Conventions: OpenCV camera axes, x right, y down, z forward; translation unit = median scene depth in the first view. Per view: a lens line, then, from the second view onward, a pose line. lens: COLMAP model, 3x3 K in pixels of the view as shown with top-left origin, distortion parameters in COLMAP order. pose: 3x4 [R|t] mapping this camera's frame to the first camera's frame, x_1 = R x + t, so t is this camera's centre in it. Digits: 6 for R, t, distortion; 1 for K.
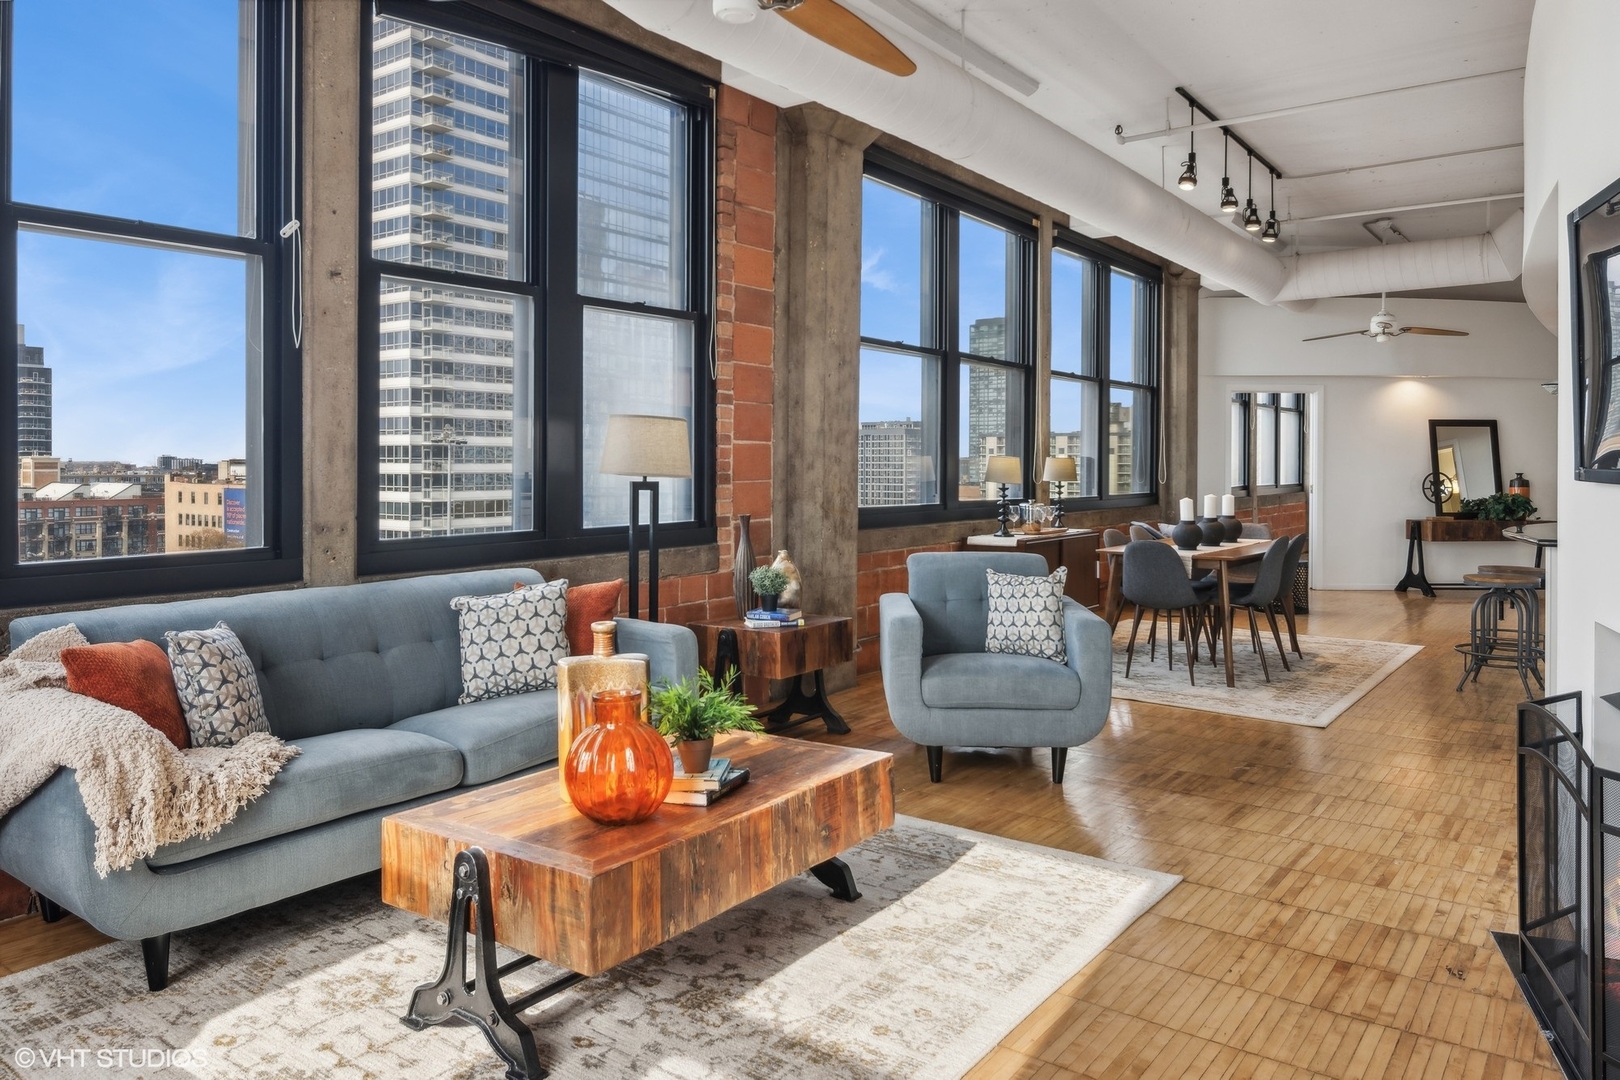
lens RADIAL K [[1109.0, 0, 809.9], [0, 1109.0, 465.0], [0, 0, 1]] dist [0.001257, -0.000133]
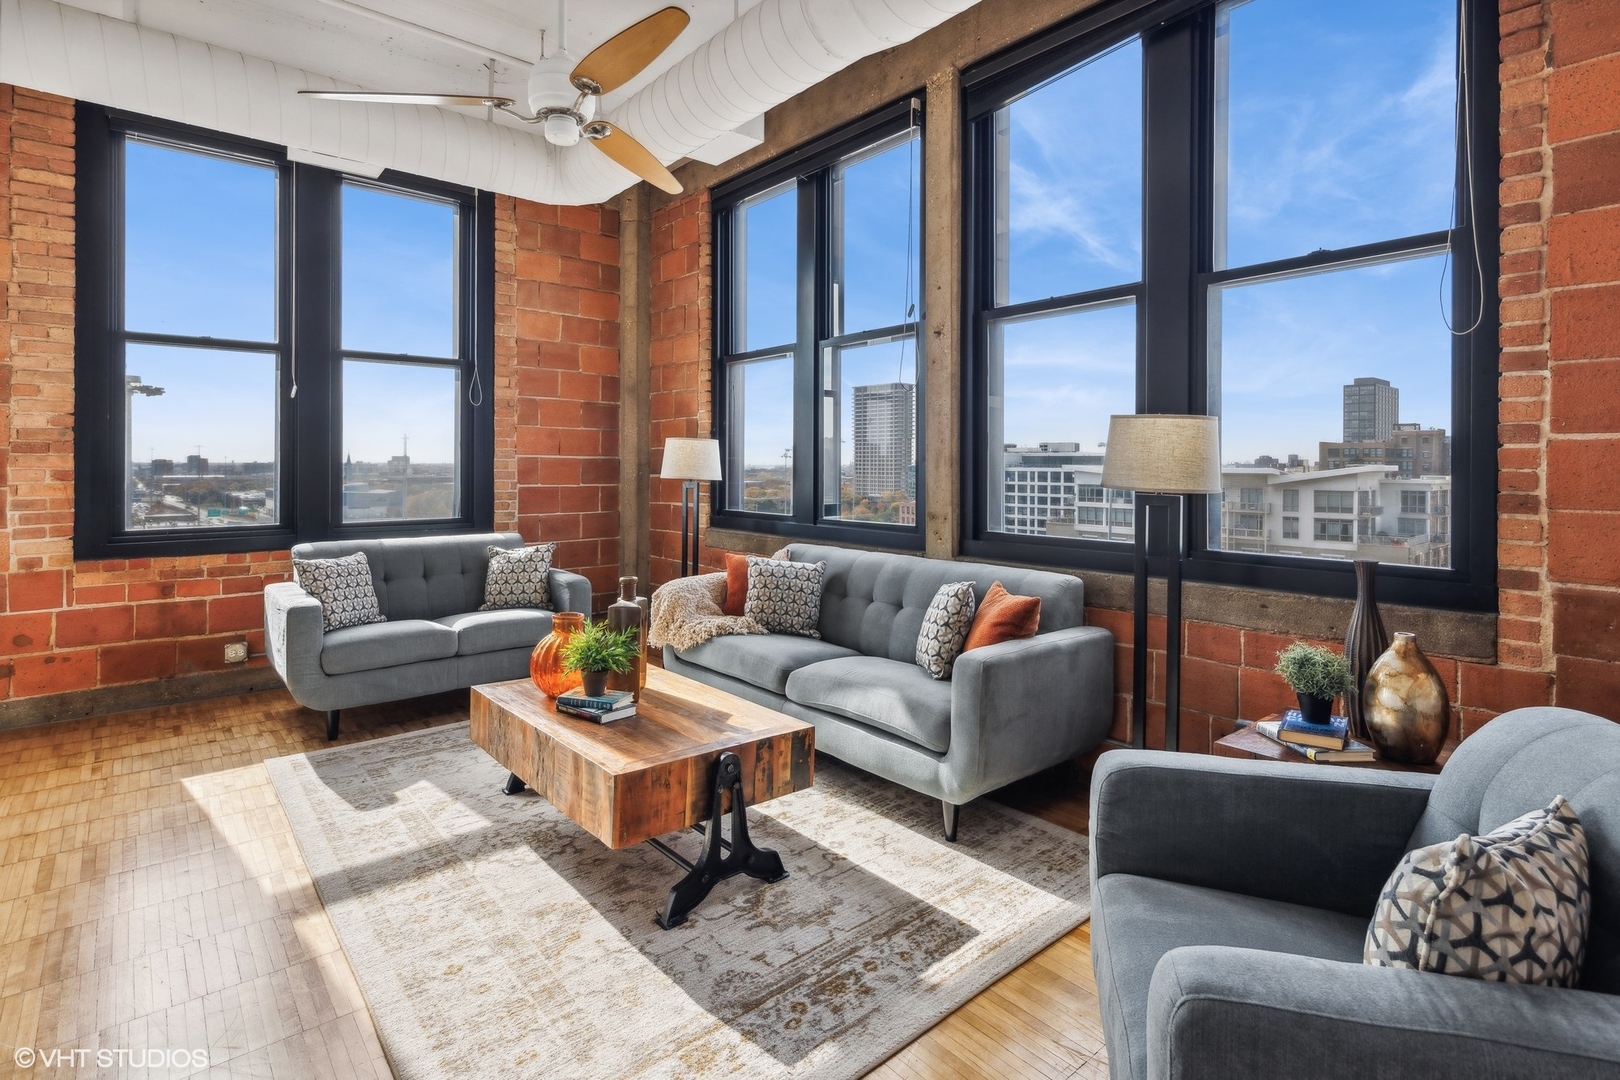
lens RADIAL K [[793.5, 0, 808.5], [0, 793.5, 464.2], [0, 0, 1]] dist [0.004266, -0.000420]
pose [[-0.221001, -0.004885, -0.975261, 0.624461], [-0.009822, 0.999948, -0.002783, -0.004500], [0.975224, 0.008964, -0.221038, 1.163113]]
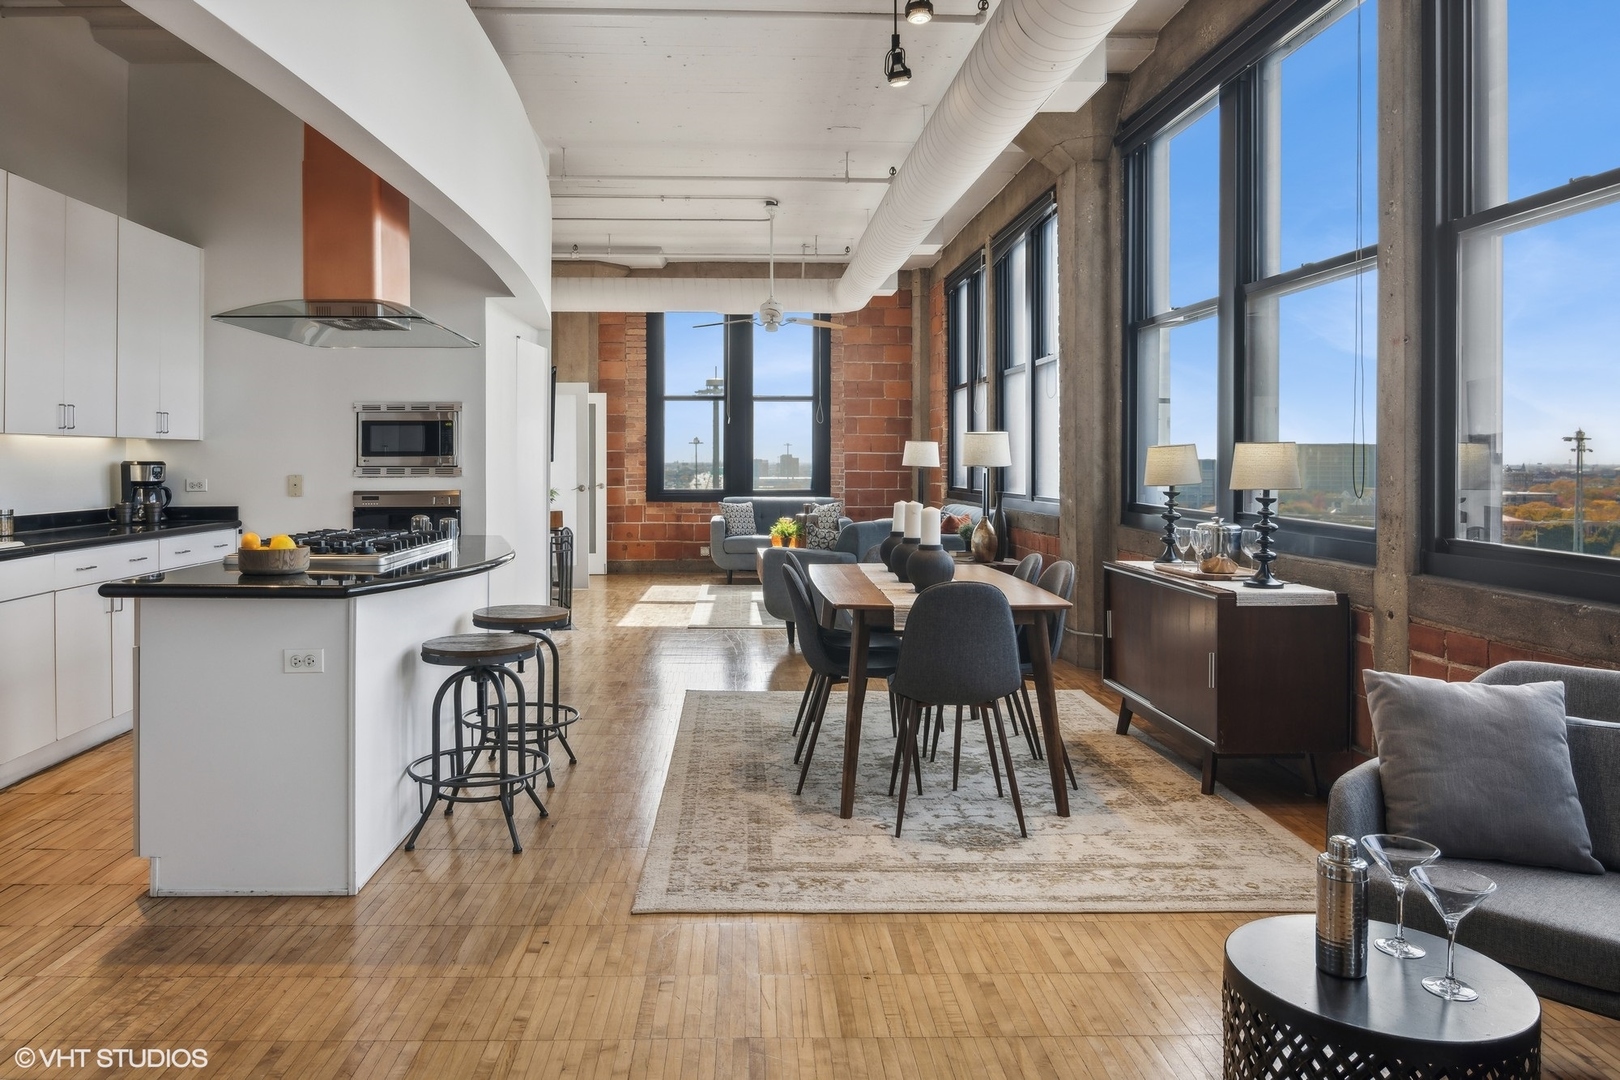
lens RADIAL K [[1124.8, 0, 757.9], [0, 1124.8, 460.5], [0, 0, 1]] dist [-0.001709, -0.004524]
pose [[-0.786664, -0.006034, -0.617352, 1.668992], [-0.007804, 0.999970, 0.000170, 0.006608], [0.617333, 0.004952, -0.786687, 2.910433]]
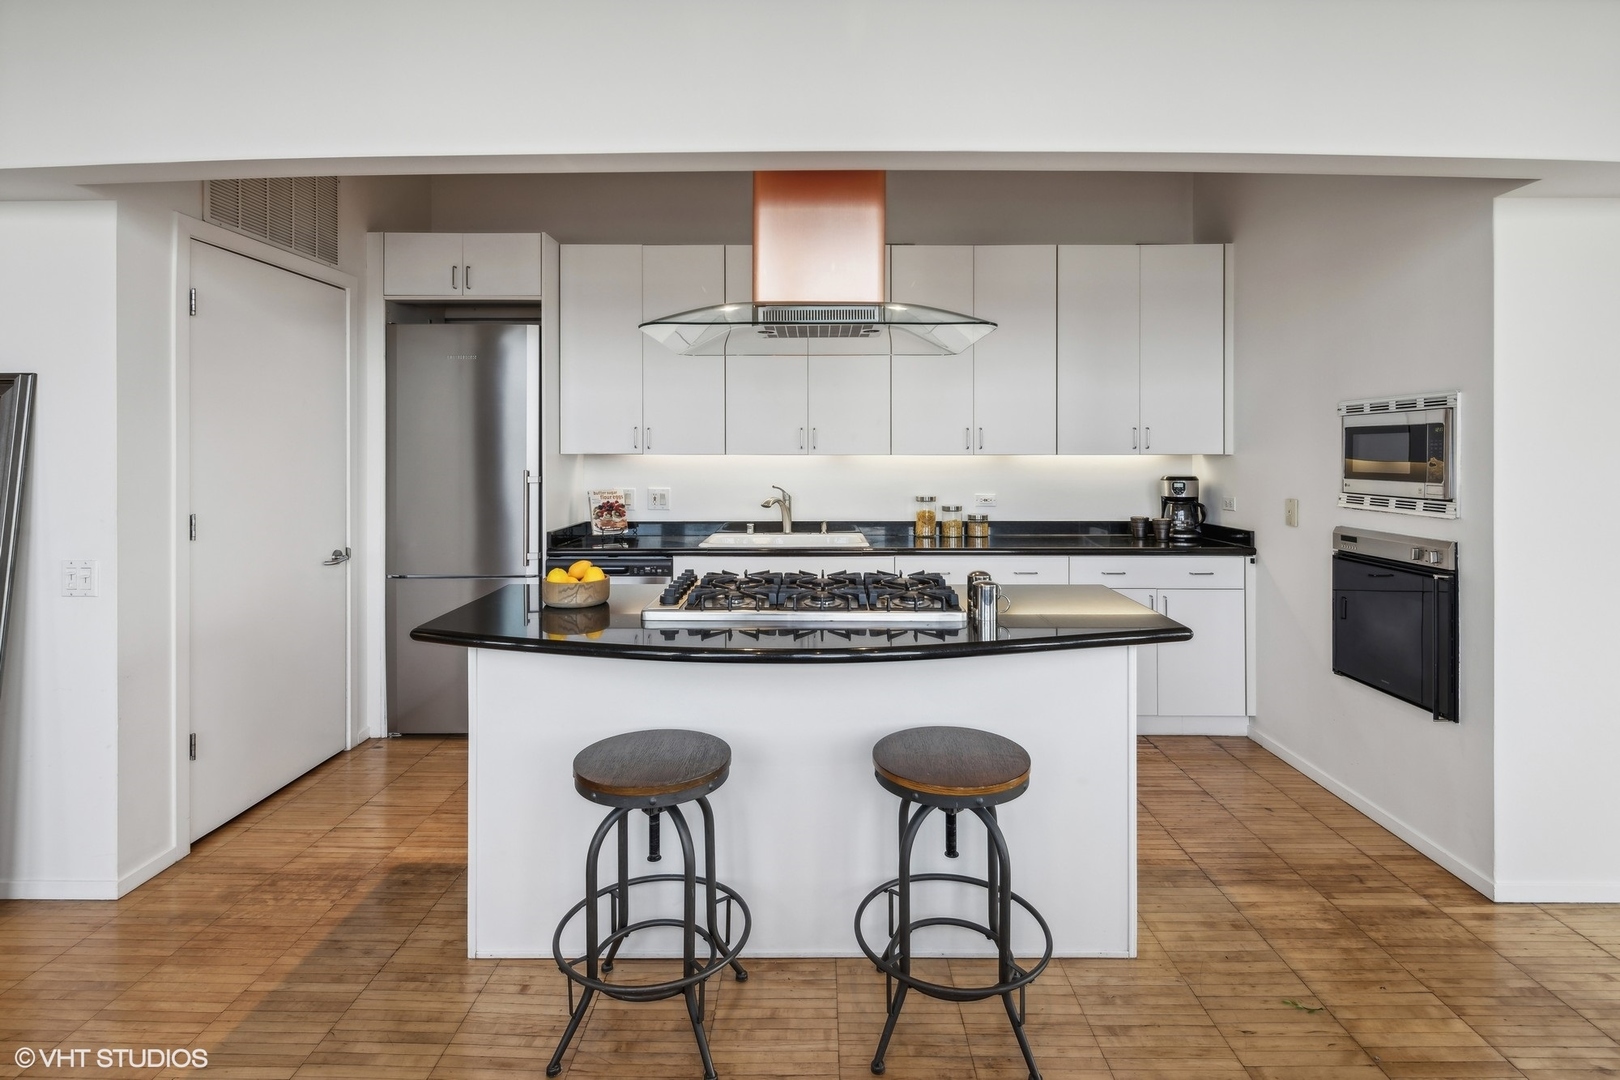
lens RADIAL K [[801.7, 0, 813.9], [0, 801.7, 448.3], [0, 0, 1]] dist [0.018110, -0.000675]
pose [[-0.593514, -0.003139, 0.804818, 0.715148], [0.001148, 0.999988, 0.004747, -0.032266], [-0.804823, 0.003741, -0.593503, 2.160132]]
